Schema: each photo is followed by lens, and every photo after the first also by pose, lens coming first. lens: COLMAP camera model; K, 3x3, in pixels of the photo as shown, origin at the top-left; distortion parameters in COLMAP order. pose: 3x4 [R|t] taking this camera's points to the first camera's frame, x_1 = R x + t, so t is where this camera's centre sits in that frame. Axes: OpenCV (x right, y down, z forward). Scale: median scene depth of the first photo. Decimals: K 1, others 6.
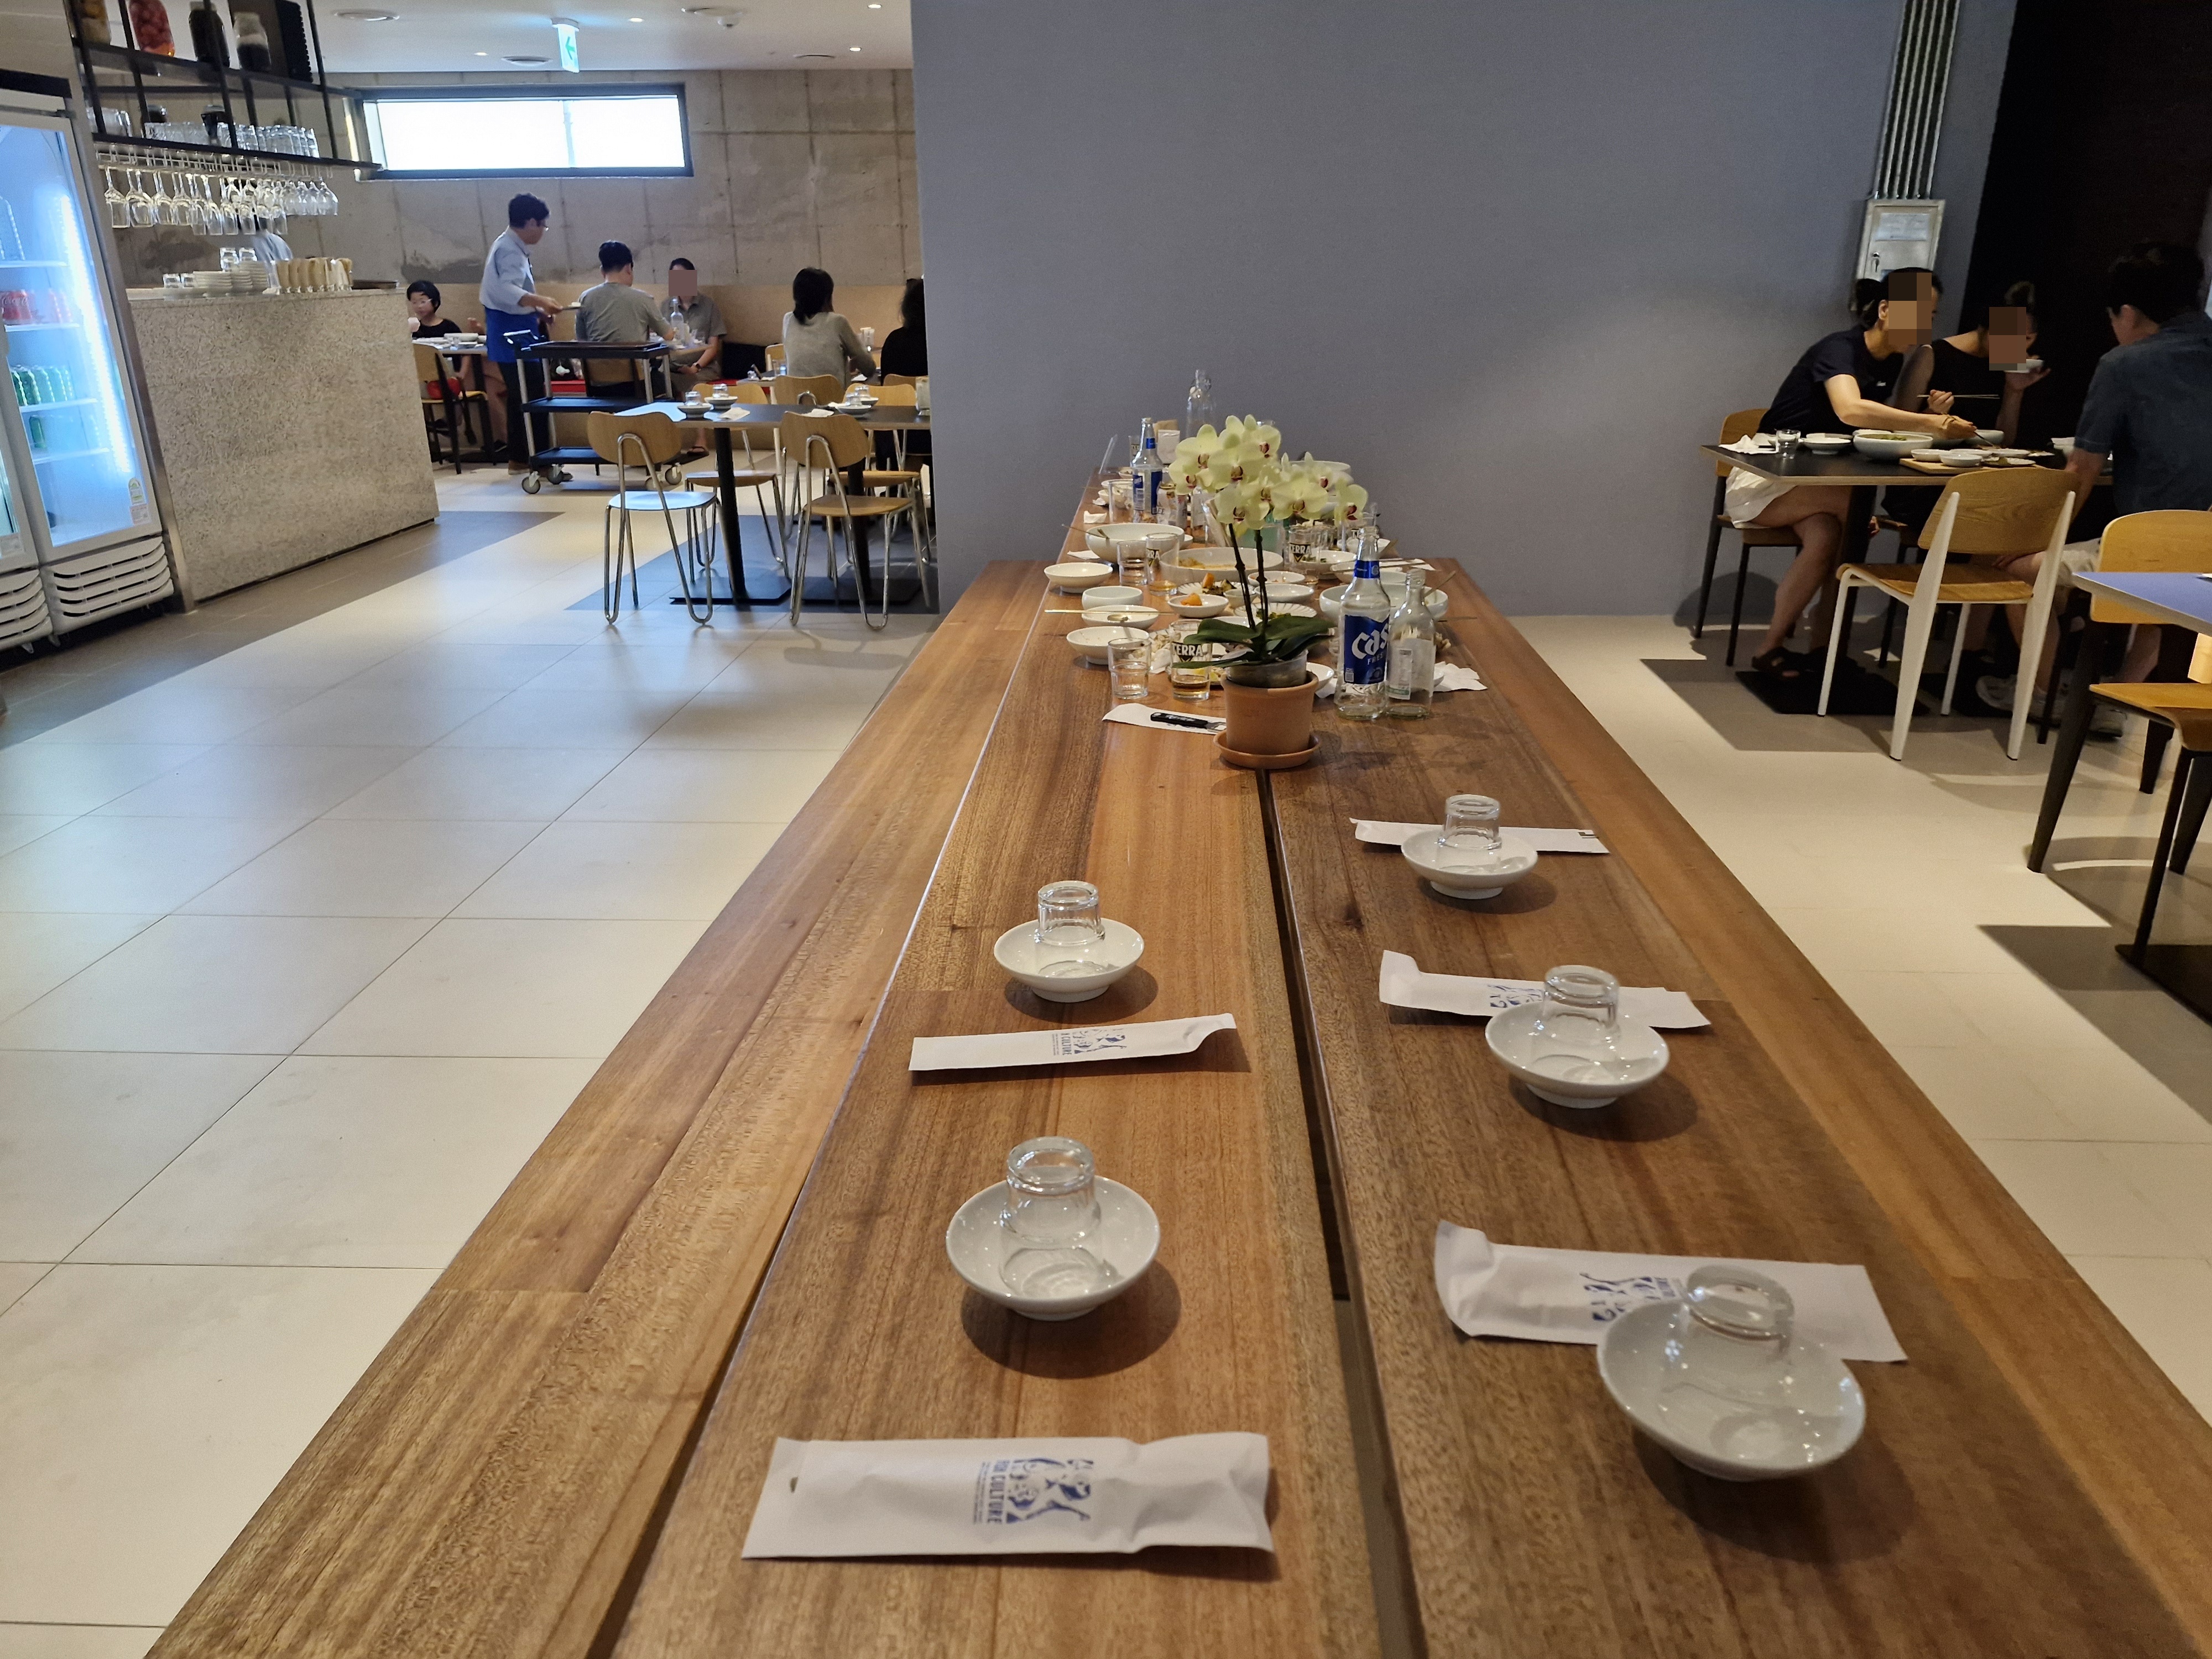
lens RADIAL K [[1540.4, 0, 1123.2], [0, 1540.4, 815.7], [0, 0, 1]] dist [0.035699, -0.017193]
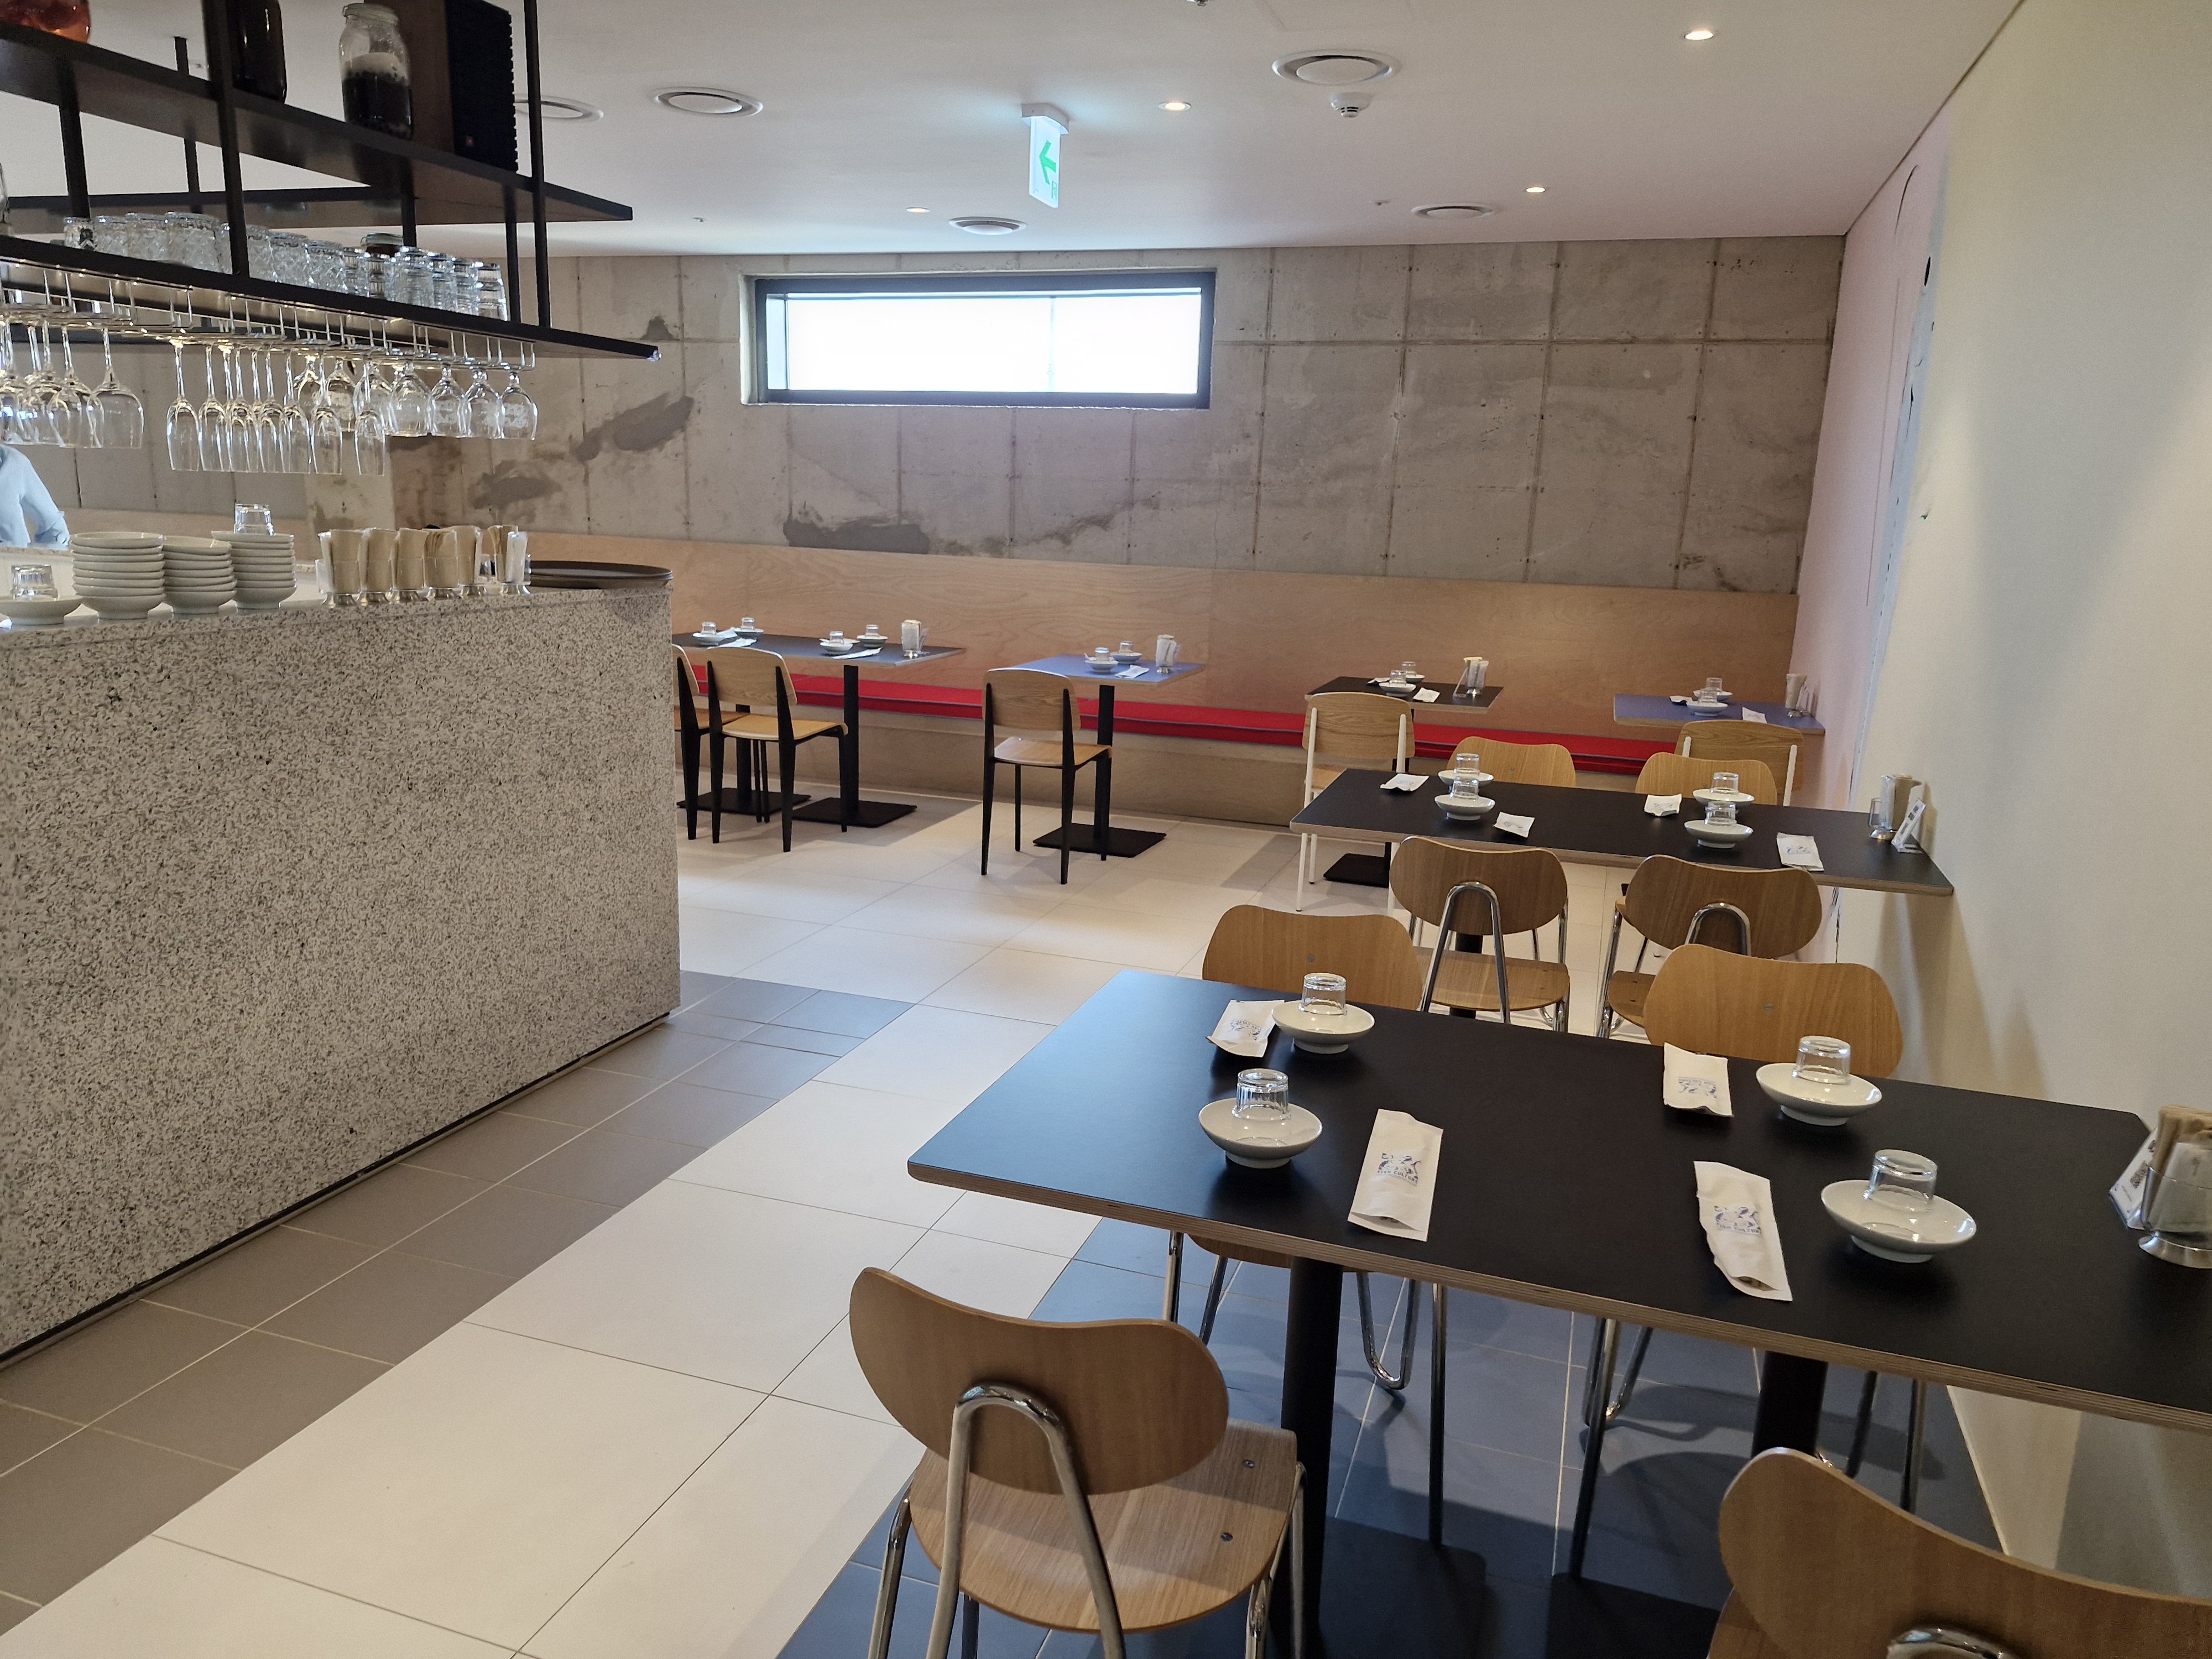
lens RADIAL K [[1540.4, 0, 1101.7], [0, 1540.4, 846.1], [0, 0, 1]] dist [0.035699, -0.017193]
pose [[0.958661, 0.098921, -0.266803, -0.133744], [-0.133074, 0.984634, -0.113085, -0.157609], [0.251517, 0.143915, 0.957093, 0.411074]]
